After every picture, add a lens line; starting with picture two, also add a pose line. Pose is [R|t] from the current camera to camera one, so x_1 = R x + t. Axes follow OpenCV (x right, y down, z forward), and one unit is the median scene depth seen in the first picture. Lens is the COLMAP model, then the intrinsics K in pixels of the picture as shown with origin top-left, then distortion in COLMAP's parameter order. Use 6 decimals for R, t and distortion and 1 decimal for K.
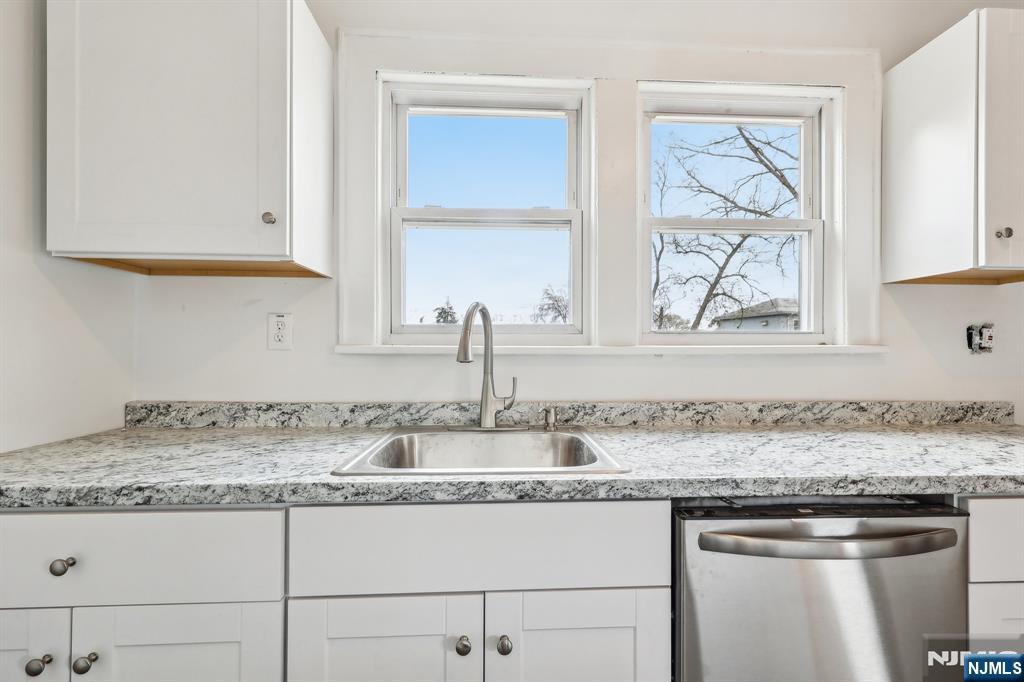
lens RADIAL K [[437.5, 0, 511.9], [0, 437.5, 340.8], [0, 0, 1]] dist [0.005305, -0.000296]
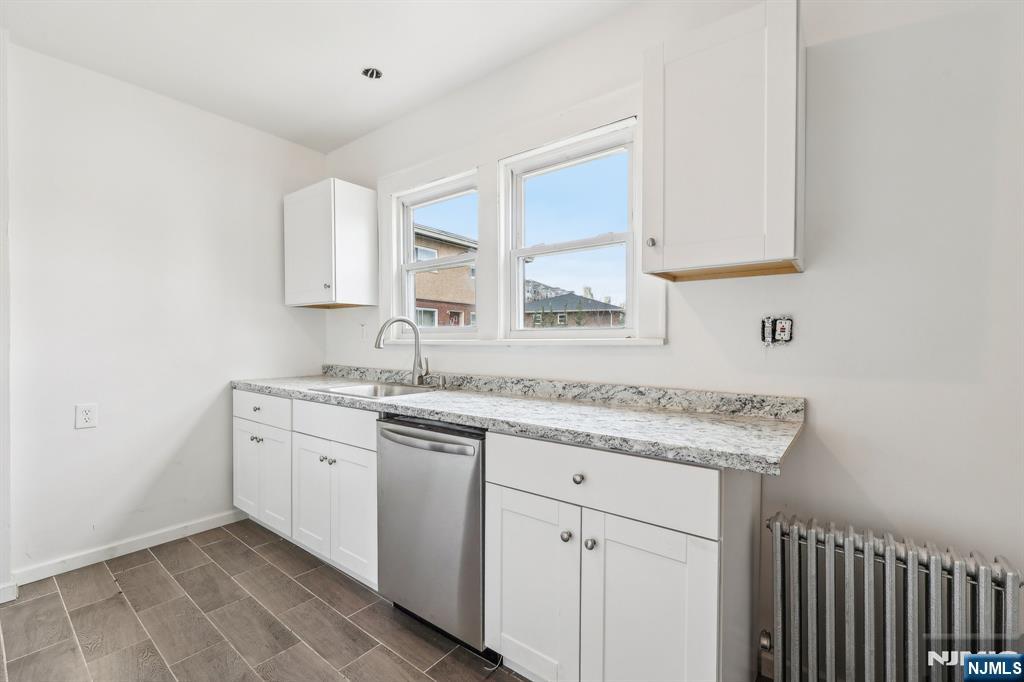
lens RADIAL K [[437.5, 0, 512.7], [0, 437.5, 345.4], [0, 0, 1]] dist [0.005305, -0.000296]
pose [[0.781168, 0.011290, -0.624219, 1.298351], [0.014930, 0.999213, 0.036756, -0.027698], [0.624142, -0.038033, 0.780384, -0.171493]]
